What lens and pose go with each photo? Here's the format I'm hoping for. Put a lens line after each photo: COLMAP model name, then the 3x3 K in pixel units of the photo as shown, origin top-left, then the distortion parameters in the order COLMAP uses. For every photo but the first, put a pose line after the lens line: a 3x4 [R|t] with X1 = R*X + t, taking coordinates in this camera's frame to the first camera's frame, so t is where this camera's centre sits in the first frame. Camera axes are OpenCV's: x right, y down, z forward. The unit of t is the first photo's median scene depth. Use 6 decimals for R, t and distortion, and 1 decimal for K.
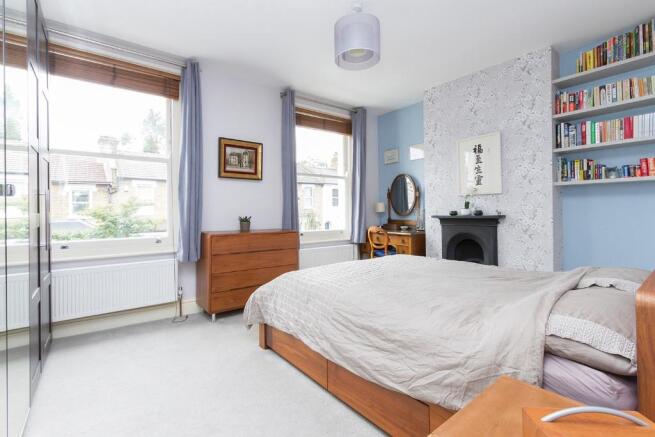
lens RADIAL K [[298.8, 0, 327.0], [0, 298.8, 207.9], [0, 0, 1]] dist [0.000025, 0.000027]
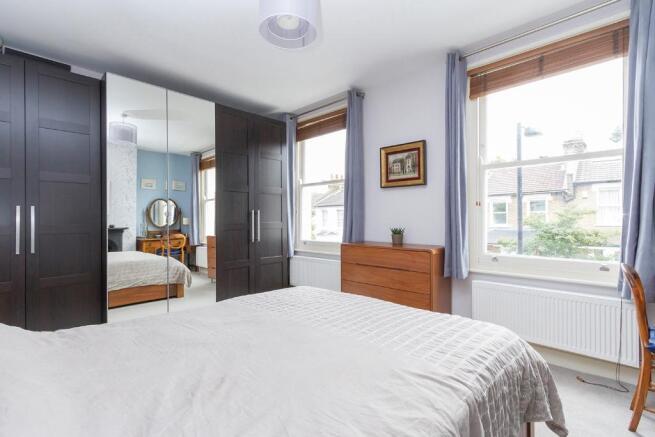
lens RADIAL K [[304.8, 0, 327.5], [0, 304.8, 218.5], [0, 0, 1]] dist [0.000951, 0.000187]
pose [[0.127930, 0.005727, -0.991767, 0.591512], [0.000959, 0.999982, 0.005898, -0.006272], [0.991783, -0.001706, 0.127923, 0.649228]]
